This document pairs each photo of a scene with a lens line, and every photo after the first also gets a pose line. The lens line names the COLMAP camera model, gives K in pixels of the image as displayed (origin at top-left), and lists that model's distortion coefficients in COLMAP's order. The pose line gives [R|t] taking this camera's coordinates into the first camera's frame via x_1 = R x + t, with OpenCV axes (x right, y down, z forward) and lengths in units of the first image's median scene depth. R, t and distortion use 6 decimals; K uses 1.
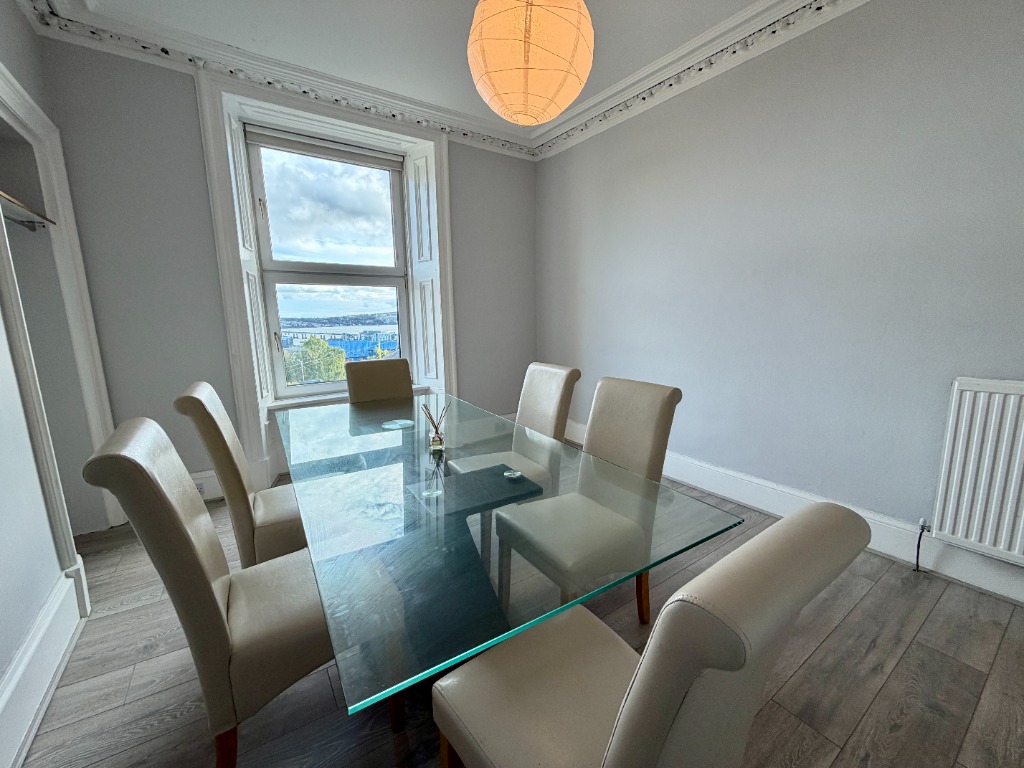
lens RADIAL K [[407.2, 0, 519.5], [0, 407.2, 384.7], [0, 0, 1]] dist [-0.000305, -0.000705]
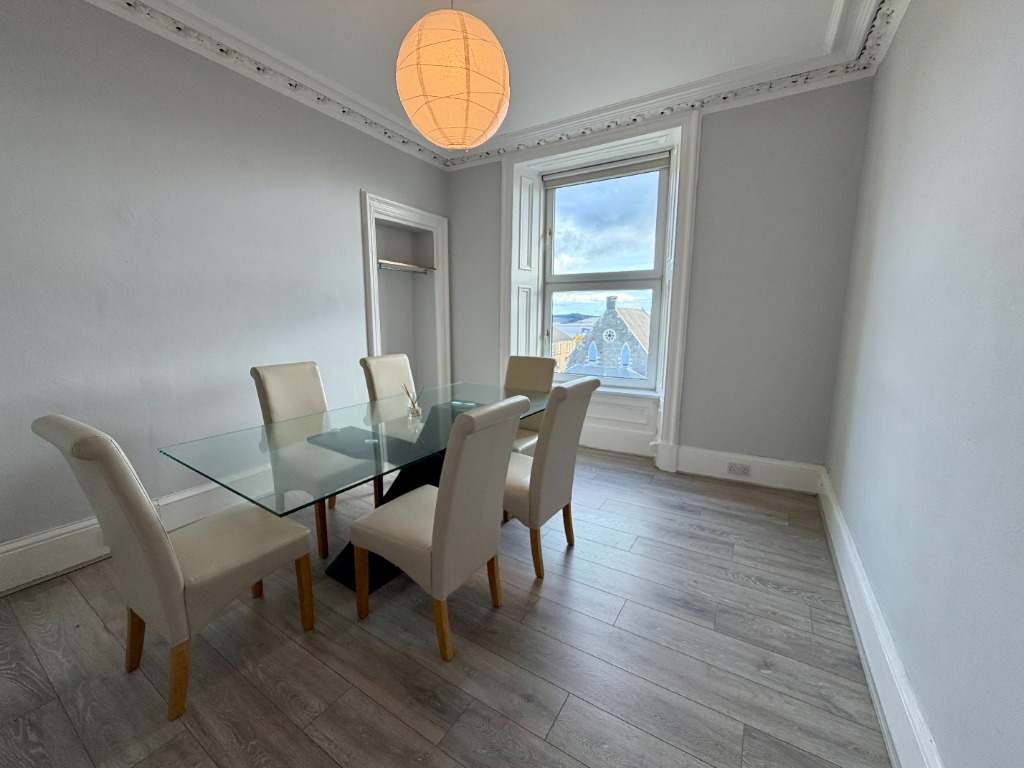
lens RADIAL K [[407.2, 0, 510.0], [0, 407.2, 376.4], [0, 0, 1]] dist [-0.000305, -0.000705]
pose [[0.406764, 0.142806, -0.902302, 0.562946], [-0.163350, 0.983158, 0.081963, -0.071993], [0.898810, 0.114051, 0.423240, 0.371394]]
